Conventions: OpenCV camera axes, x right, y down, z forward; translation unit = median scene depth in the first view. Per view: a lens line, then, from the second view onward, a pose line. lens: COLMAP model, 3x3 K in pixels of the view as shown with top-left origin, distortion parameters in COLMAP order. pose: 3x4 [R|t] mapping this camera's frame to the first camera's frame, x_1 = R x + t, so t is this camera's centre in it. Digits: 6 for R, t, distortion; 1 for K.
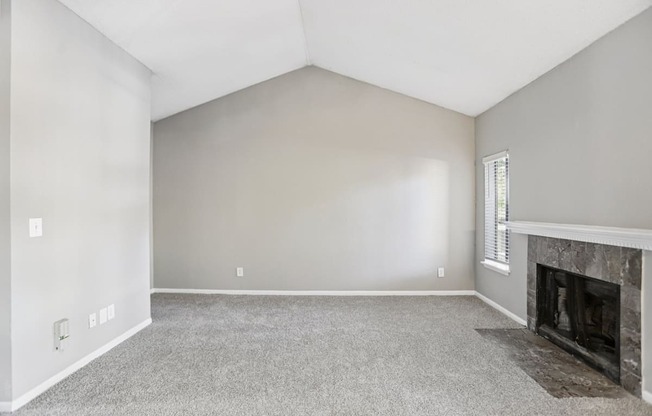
lens RADIAL K [[306.5, 0, 326.0], [0, 306.5, 208.0], [0, 0, 1]] dist [-0.066223, 0.041833]
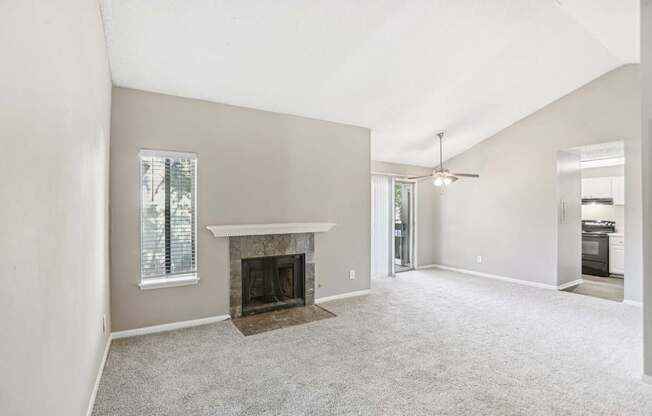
lens RADIAL K [[306.5, 0, 326.0], [0, 306.5, 208.0], [0, 0, 1]] dist [-0.066223, 0.041833]
pose [[-0.526569, 0.001514, 0.850131, -0.545075], [0.003764, 0.999993, 0.000551, -0.021183], [-0.850124, 0.003490, -0.526571, 1.429875]]
